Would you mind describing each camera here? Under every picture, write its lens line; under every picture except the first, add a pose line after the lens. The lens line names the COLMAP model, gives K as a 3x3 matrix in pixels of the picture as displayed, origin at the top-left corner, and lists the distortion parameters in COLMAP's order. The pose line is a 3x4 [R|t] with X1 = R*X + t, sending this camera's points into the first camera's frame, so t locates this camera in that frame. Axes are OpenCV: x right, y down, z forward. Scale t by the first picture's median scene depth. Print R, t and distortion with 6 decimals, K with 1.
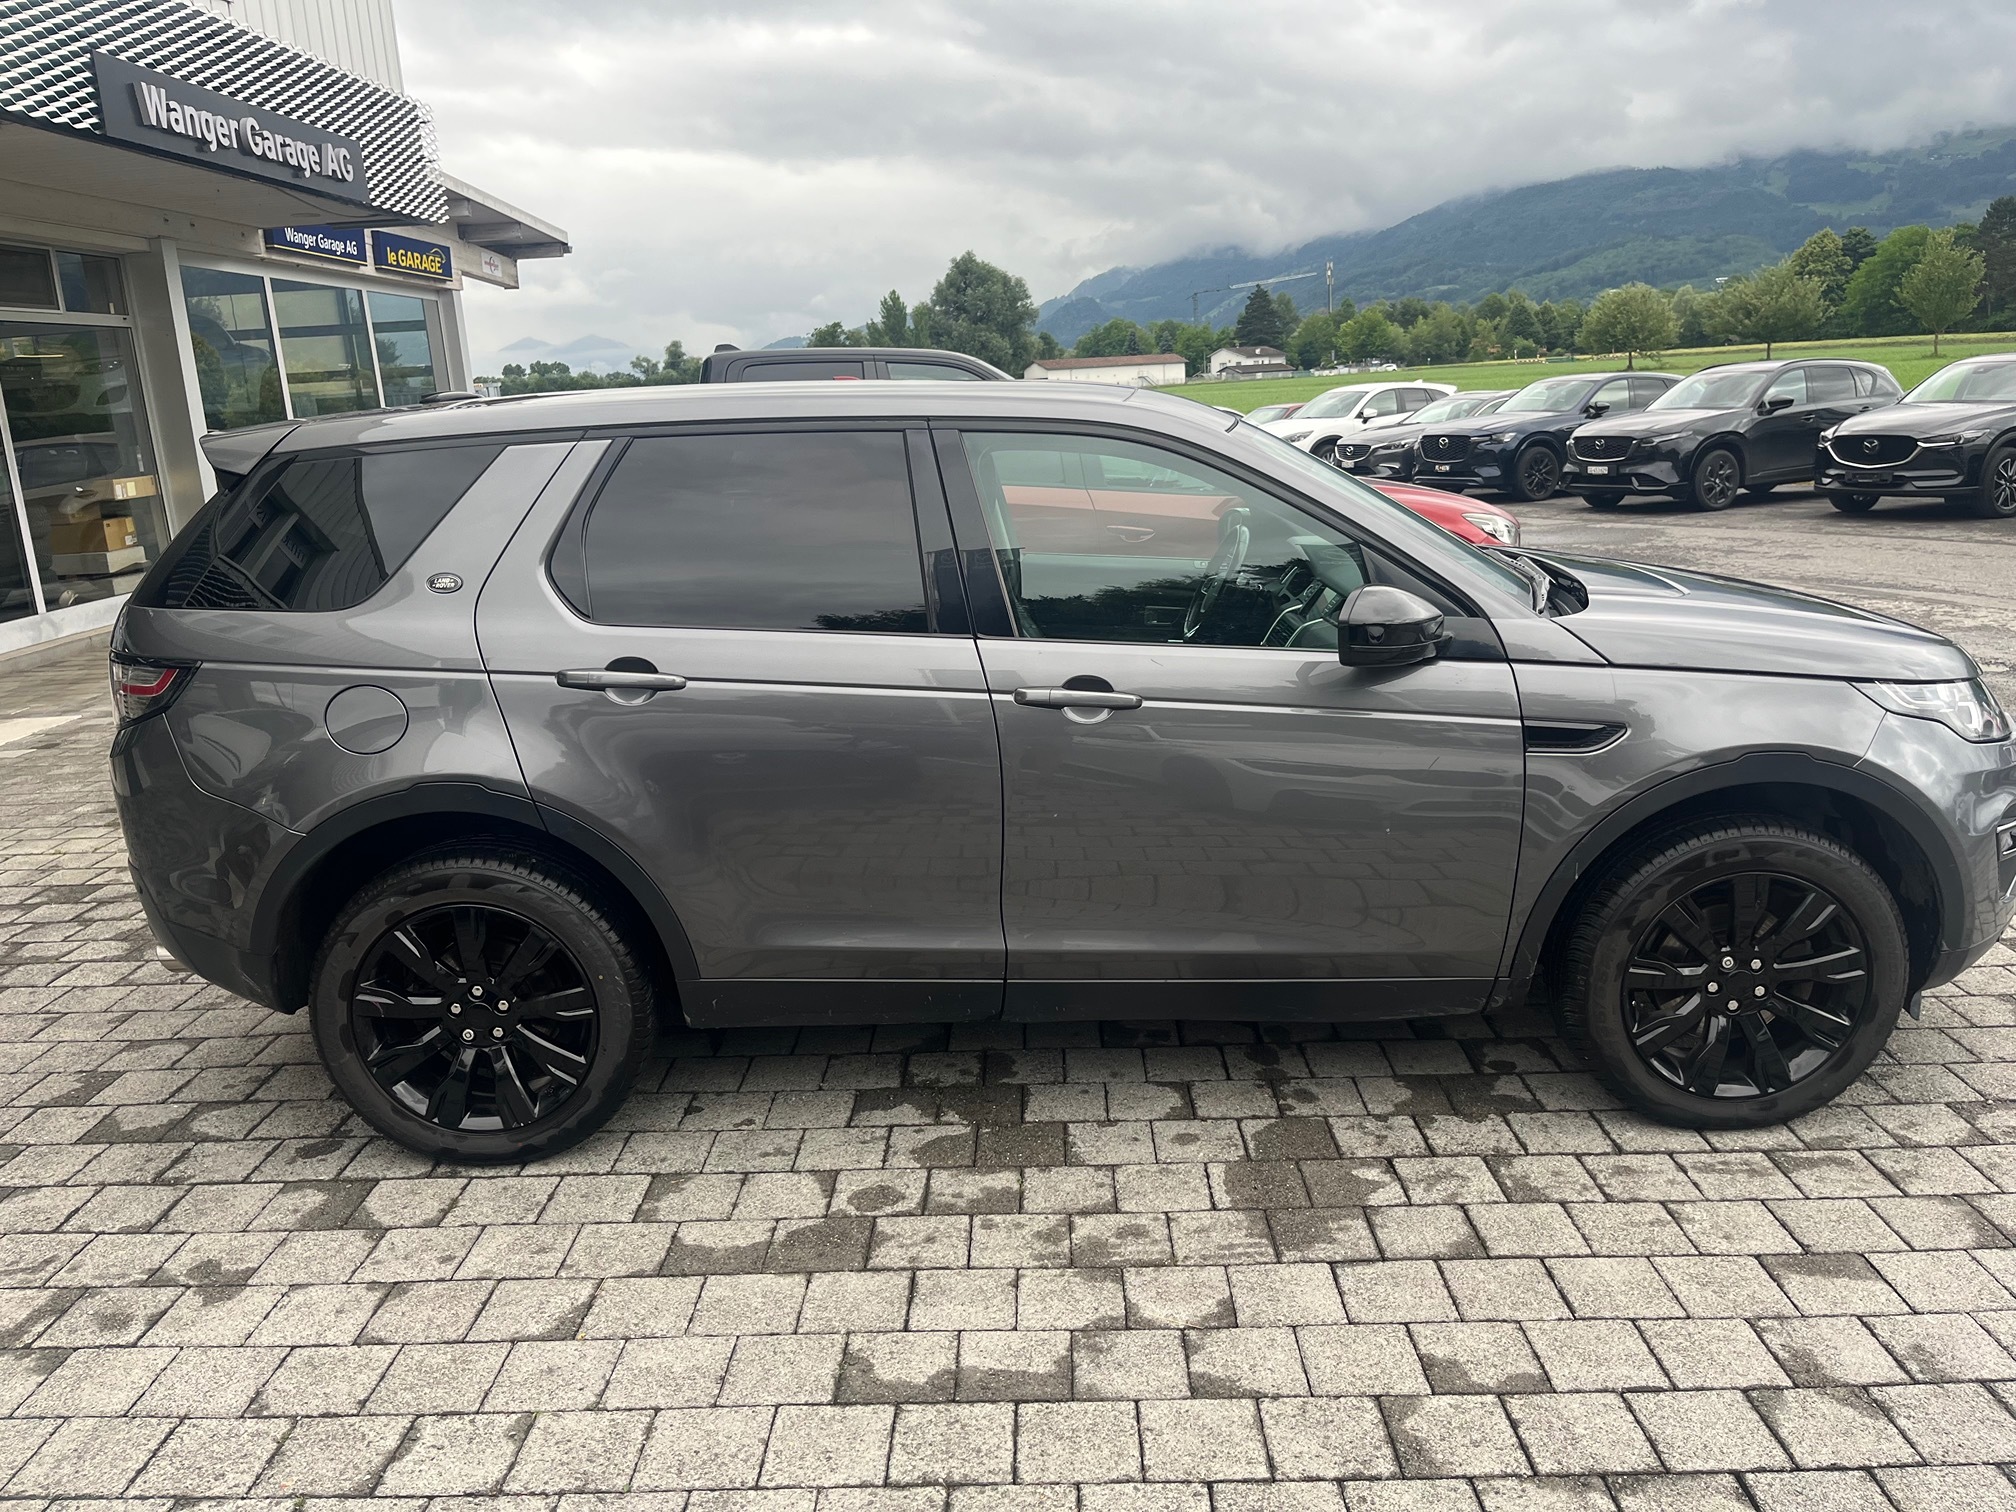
lens RADIAL K [[1543.7, 0, 1025.0], [0, 1543.7, 748.8], [0, 0, 1]] dist [0.076109, -0.107071]
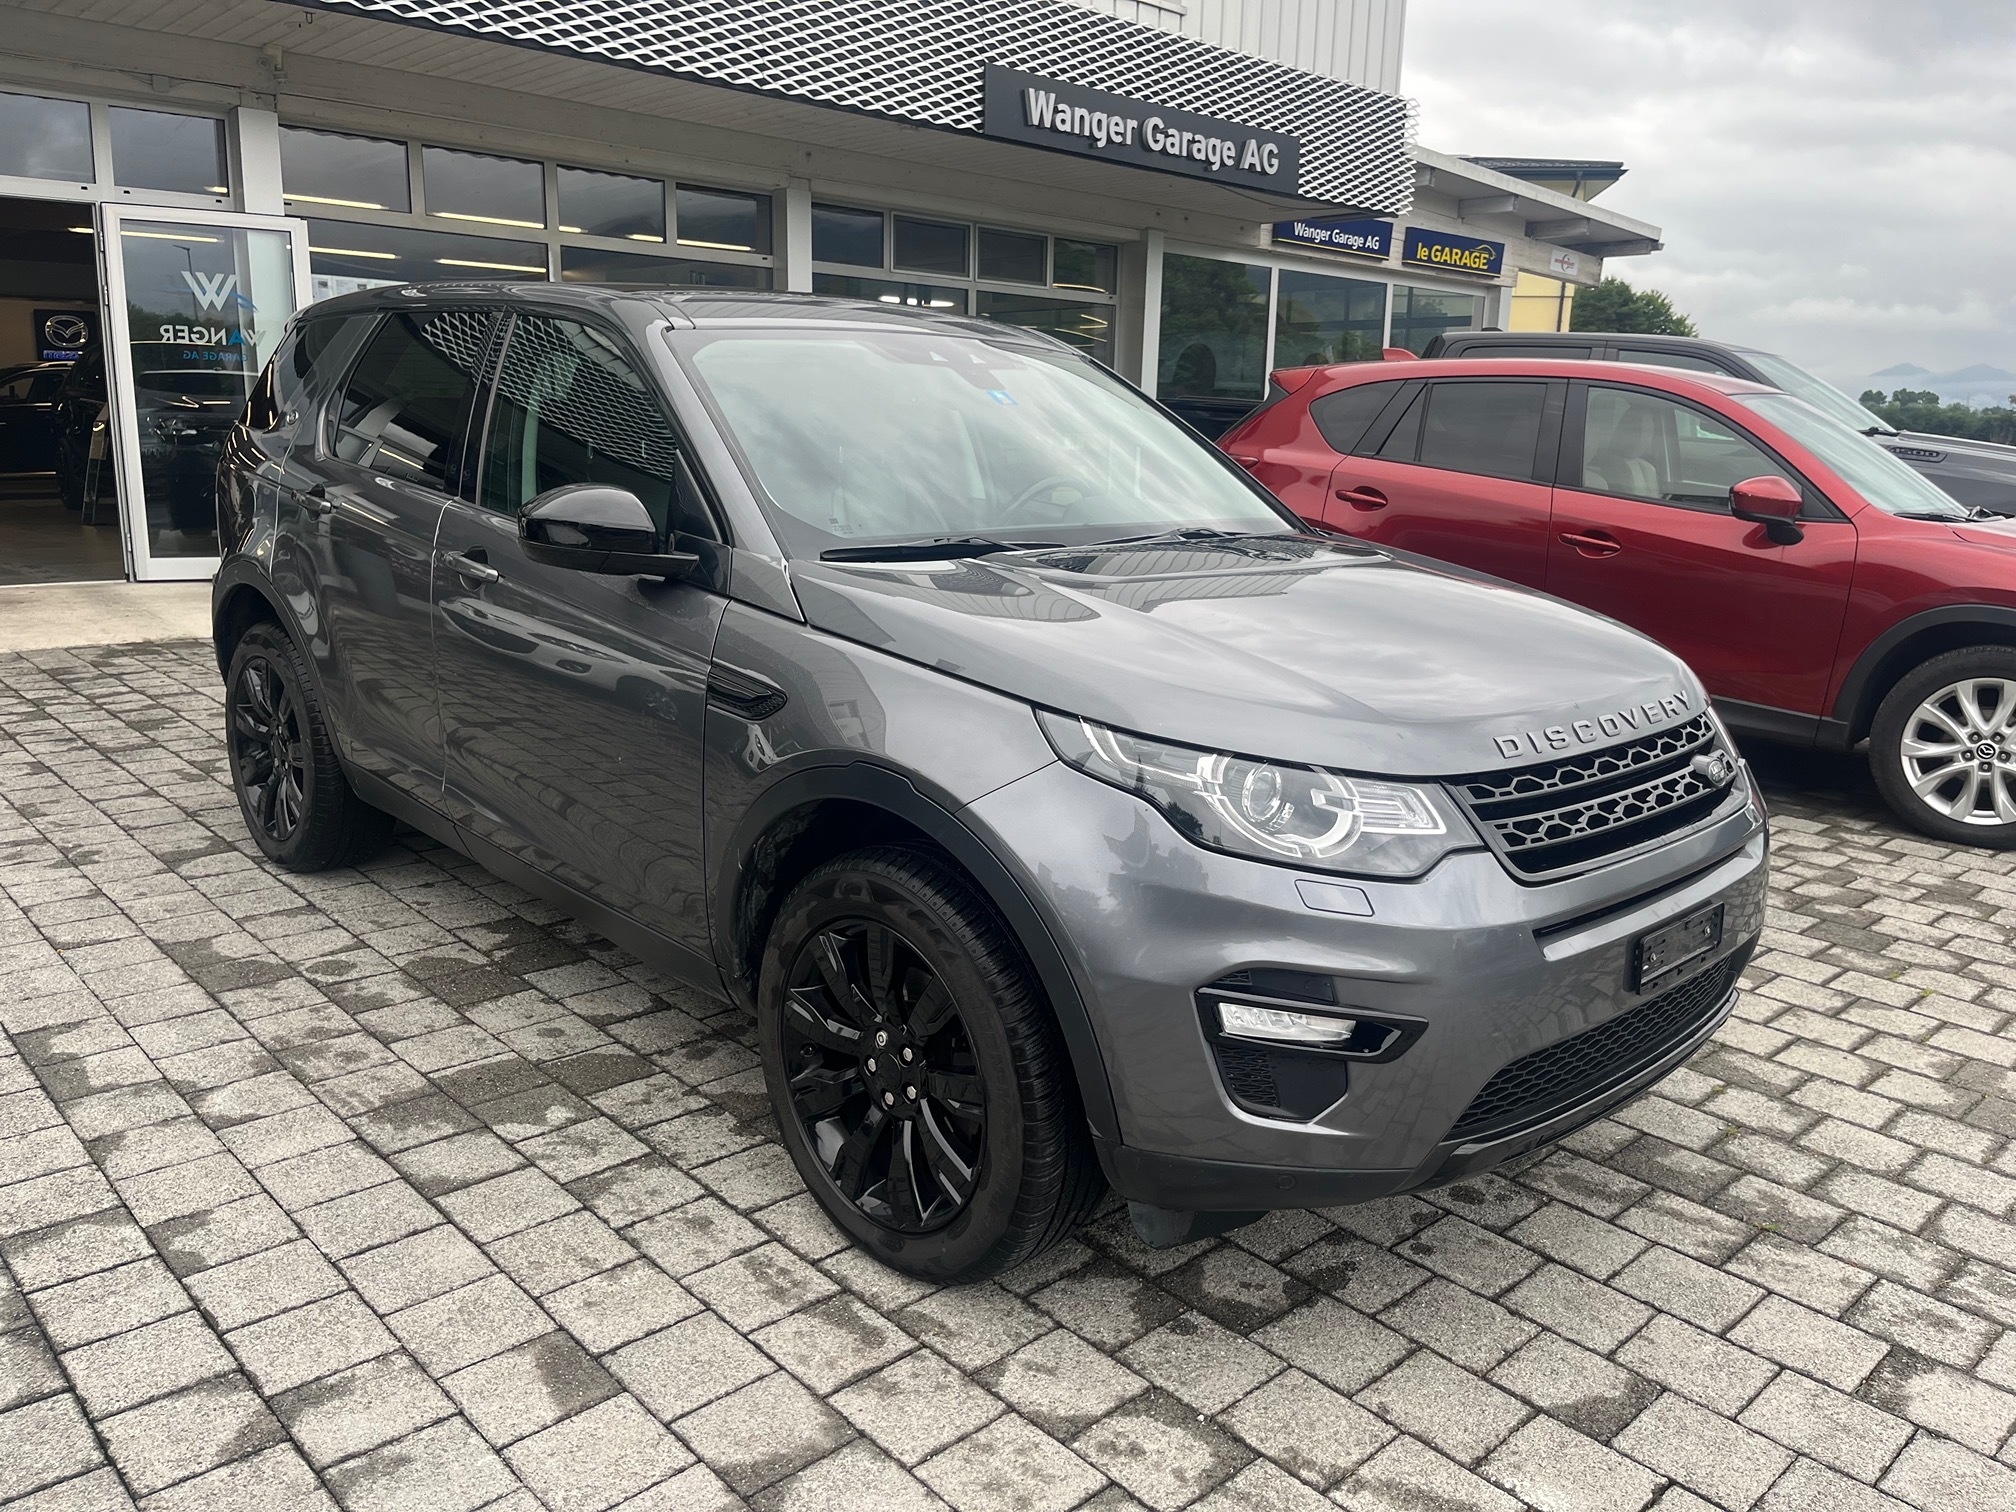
lens RADIAL K [[1543.7, 0, 1025.0], [0, 1543.7, 748.8], [0, 0, 1]] dist [0.076109, -0.107071]
pose [[0.689798, 0.219852, -0.689814, 1.002511], [-0.227973, 0.970270, 0.081270, -0.079444], [0.687173, 0.101199, 0.719411, 0.490797]]
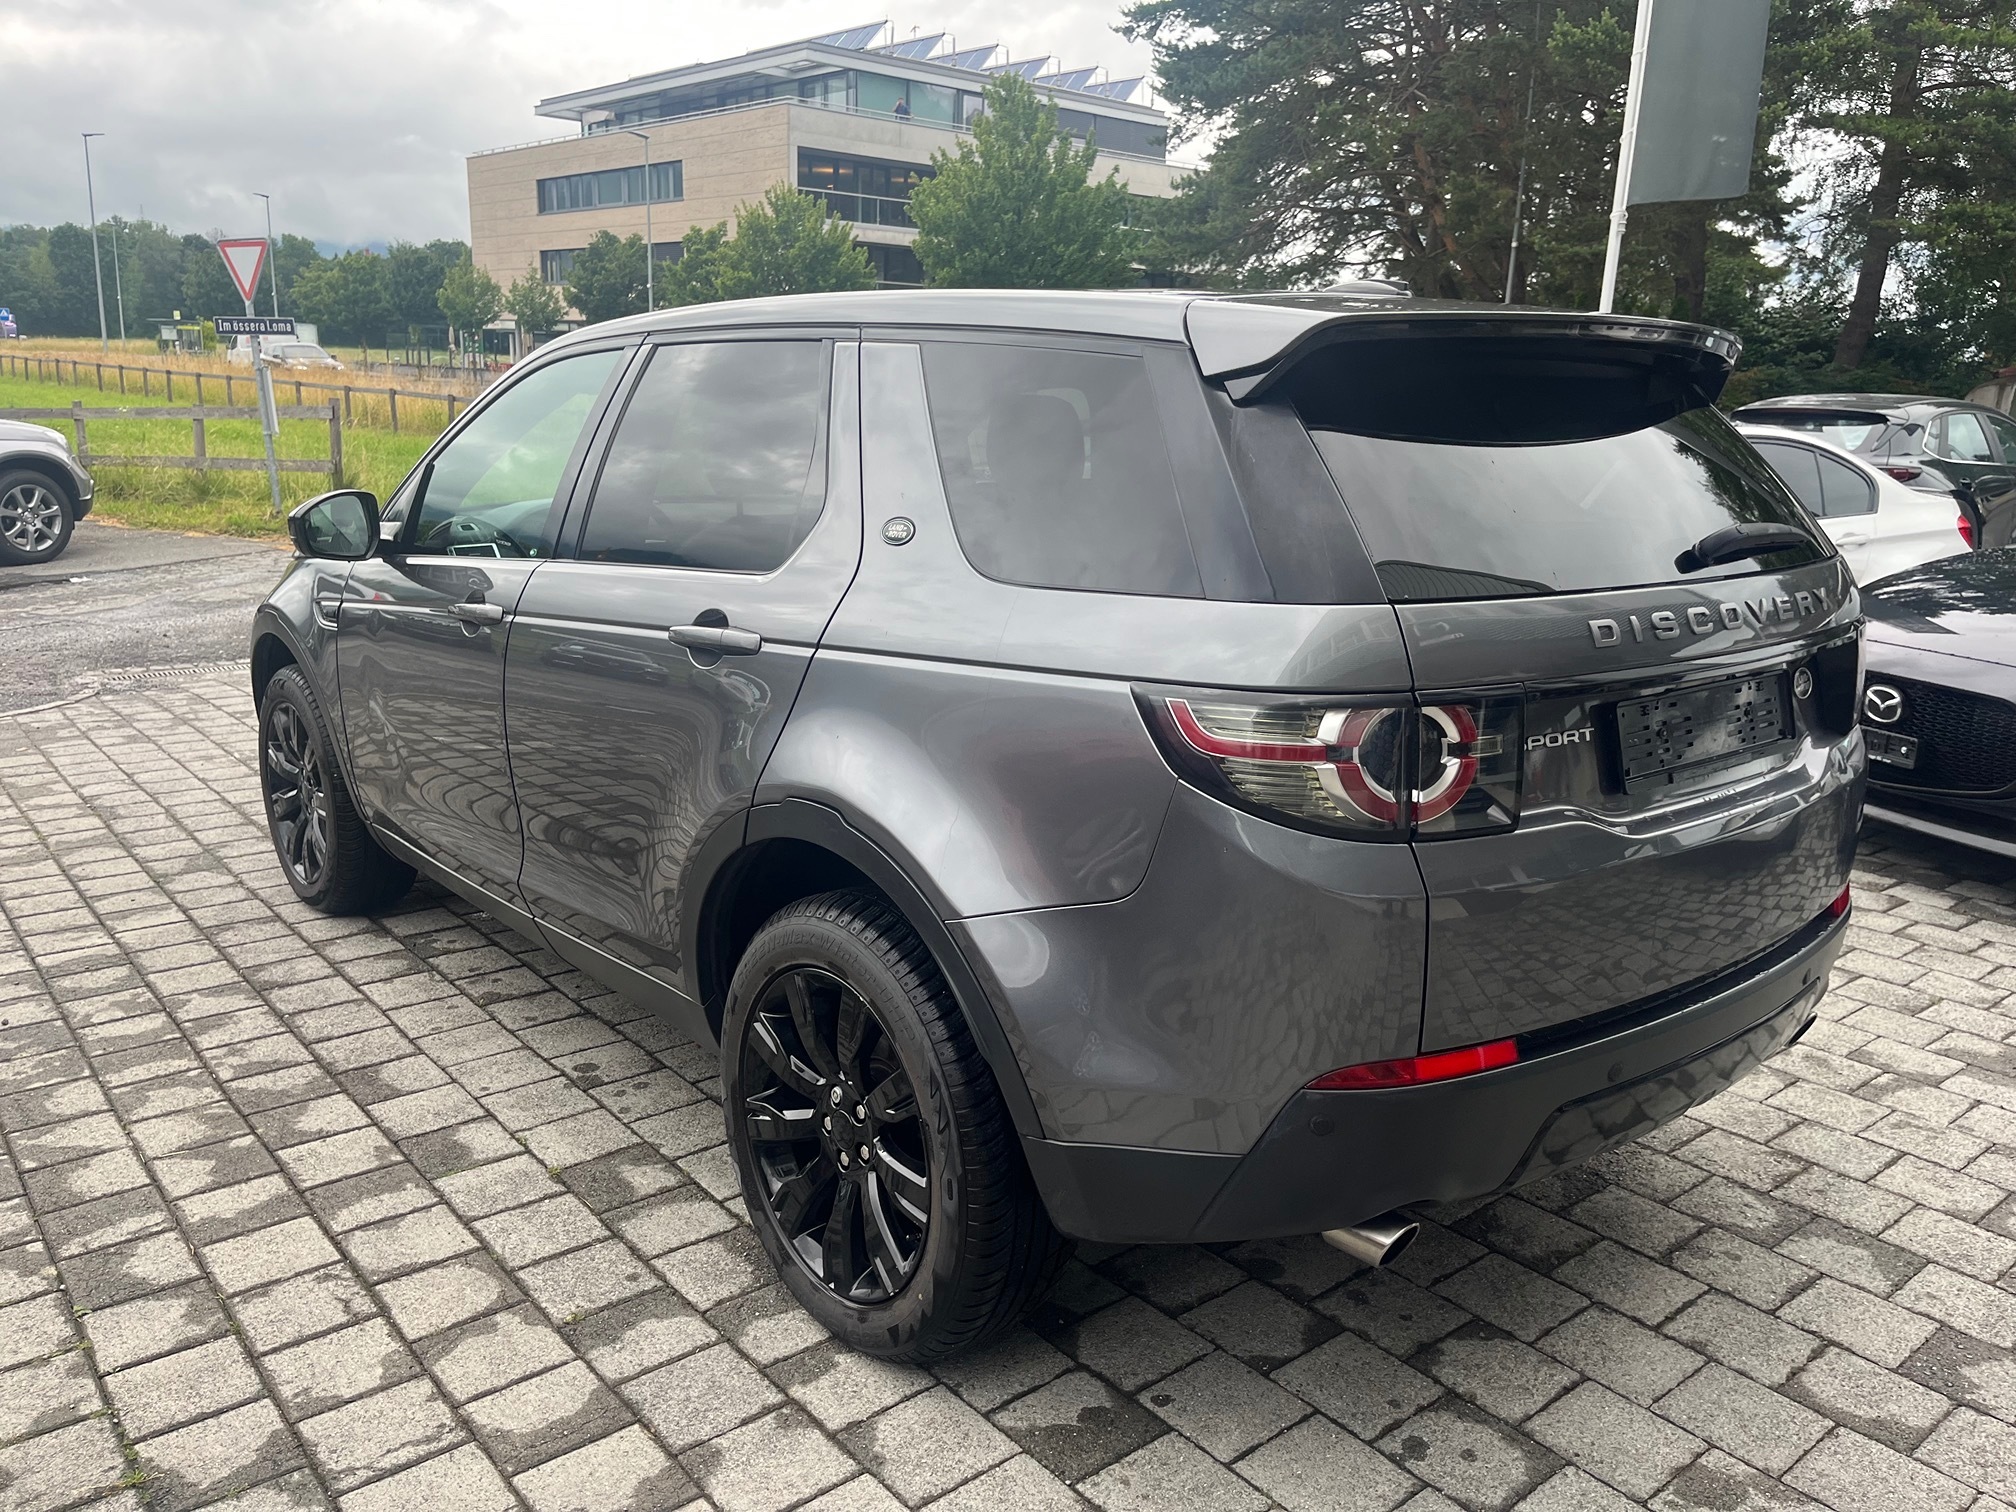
lens RADIAL K [[1520.4, 0, 1013.0], [0, 1520.4, 759.4], [0, 0, 1]] dist [0.080278, -0.114261]
pose [[-0.643448, -0.152302, 0.750186, -0.919307], [0.179868, 0.922489, 0.341558, -0.340579], [-0.744058, 0.354709, -0.566180, 1.816605]]
